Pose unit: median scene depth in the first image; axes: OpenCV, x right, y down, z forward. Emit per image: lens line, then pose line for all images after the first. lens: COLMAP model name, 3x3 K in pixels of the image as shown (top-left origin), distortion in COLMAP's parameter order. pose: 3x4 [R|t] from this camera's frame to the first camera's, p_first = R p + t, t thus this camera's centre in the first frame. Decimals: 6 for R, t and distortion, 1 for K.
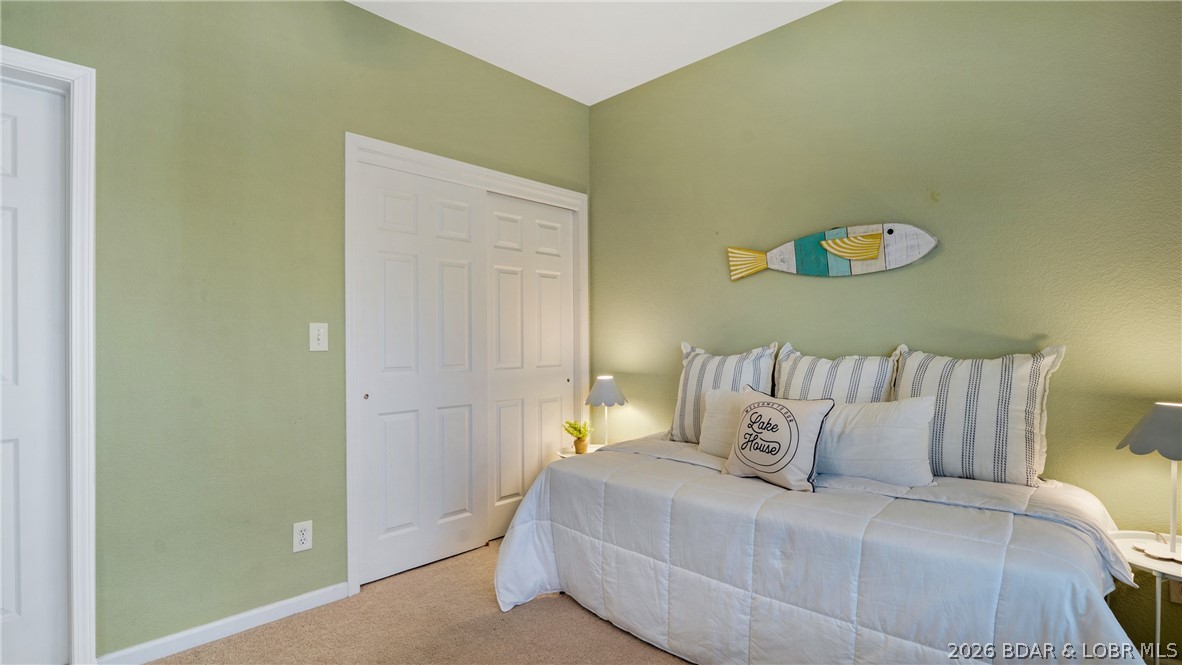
lens RADIAL K [[566.8, 0, 591.0], [0, 566.8, 332.5], [0, 0, 1]] dist [-0.016207, -0.000197]
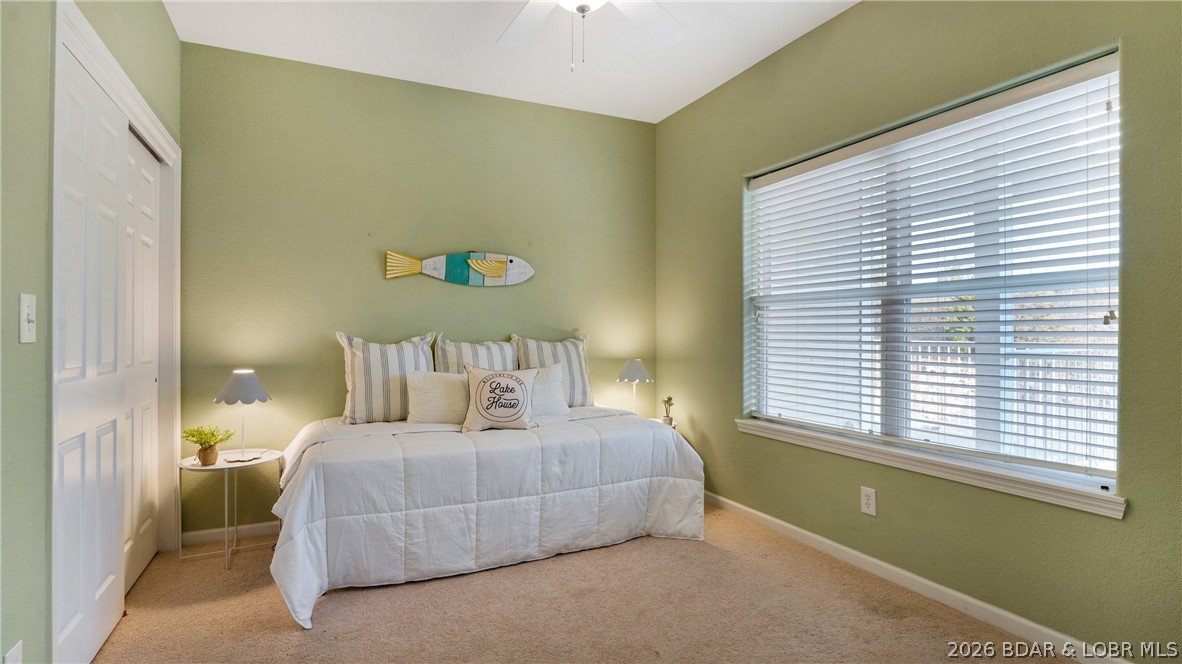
lens RADIAL K [[558.6, 0, 584.3], [0, 558.6, 321.0], [0, 0, 1]] dist [-0.000853, -0.000342]
pose [[0.348329, 0.025188, 0.937034, -0.887575], [-0.014263, 0.999666, -0.021570, 0.016713], [-0.937264, -0.005852, 0.348572, 0.293620]]
